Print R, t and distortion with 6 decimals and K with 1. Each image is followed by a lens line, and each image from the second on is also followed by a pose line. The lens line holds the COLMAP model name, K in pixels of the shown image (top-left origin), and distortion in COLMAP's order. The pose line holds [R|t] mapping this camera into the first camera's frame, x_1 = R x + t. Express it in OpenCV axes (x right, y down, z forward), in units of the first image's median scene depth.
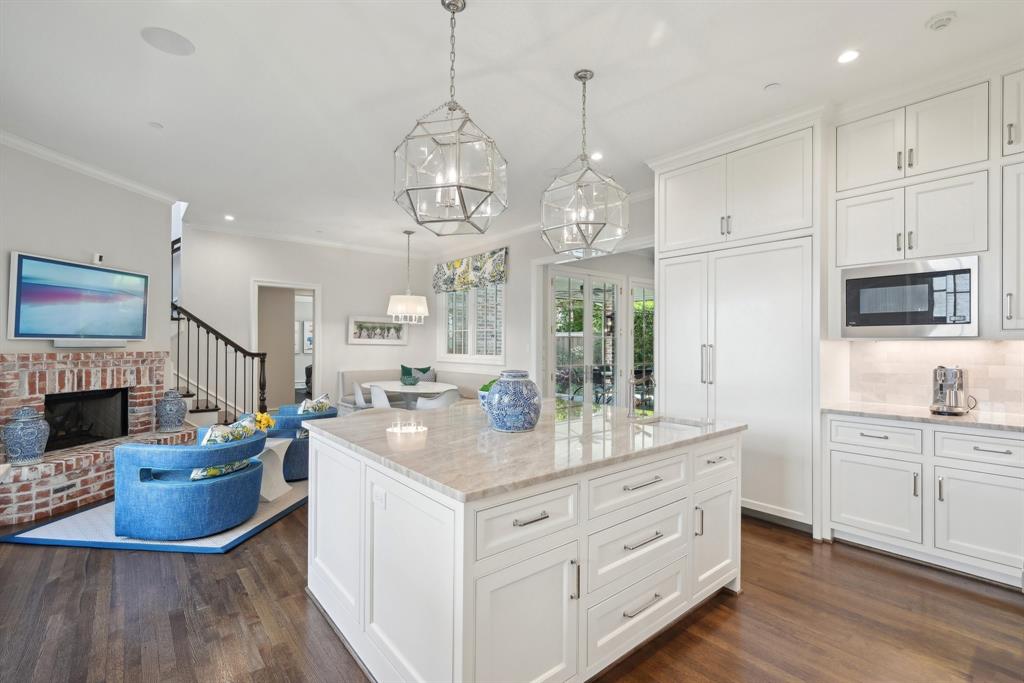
lens RADIAL K [[463.9, 0, 516.1], [0, 463.9, 342.5], [0, 0, 1]] dist [-0.001775, 0.000328]
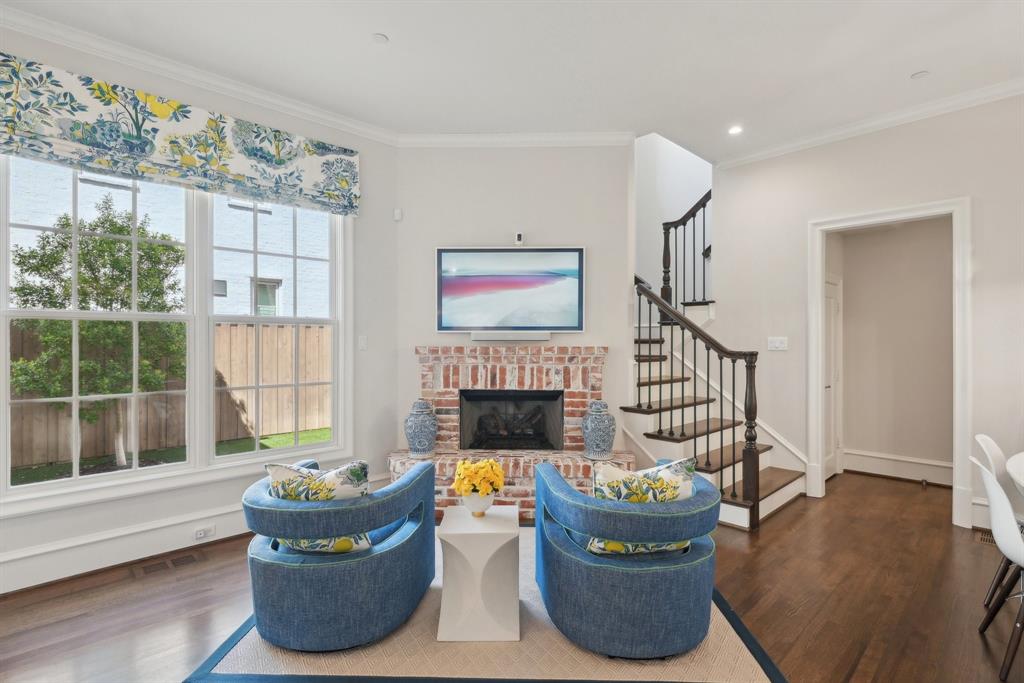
lens RADIAL K [[502.9, 0, 530.2], [0, 502.9, 339.0], [0, 0, 1]] dist [-0.001107, -0.000609]
pose [[0.064805, -0.002439, -0.997895, 0.037573], [0.005673, 0.999982, -0.002075, 0.009841], [0.997882, -0.005527, 0.064818, 1.022386]]
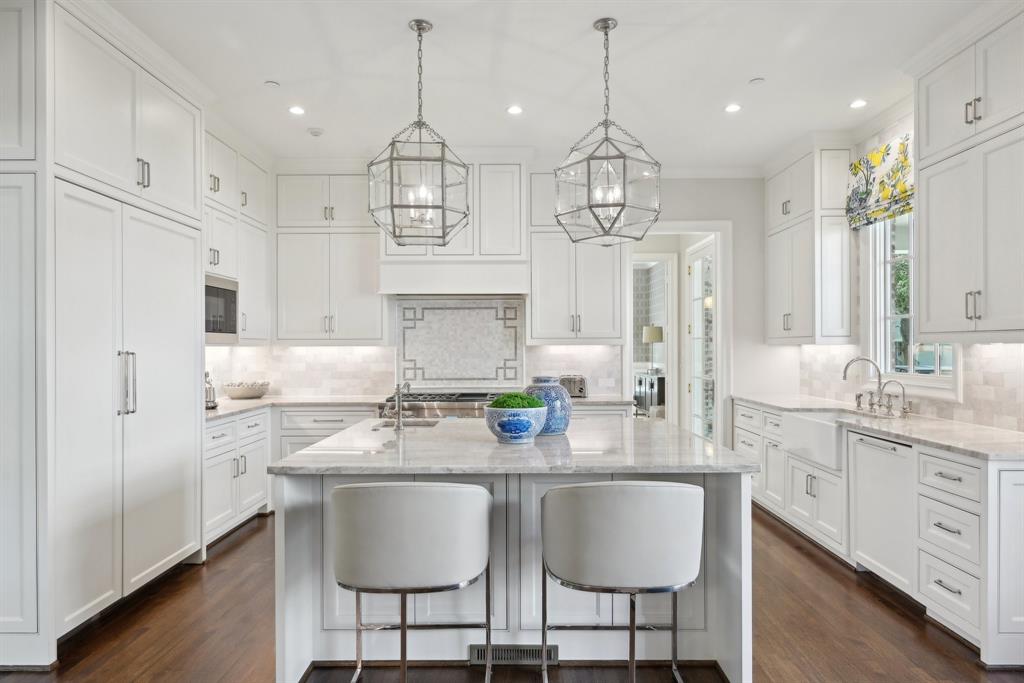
lens RADIAL K [[610.8, 0, 513.2], [0, 610.8, 346.4], [0, 0, 1]] dist [0.000844, -0.000348]
pose [[-0.764021, 0.003898, 0.645180, -0.599120], [0.000287, 0.999984, -0.005703, 0.004267], [-0.645192, -0.004172, -0.764009, 1.503091]]
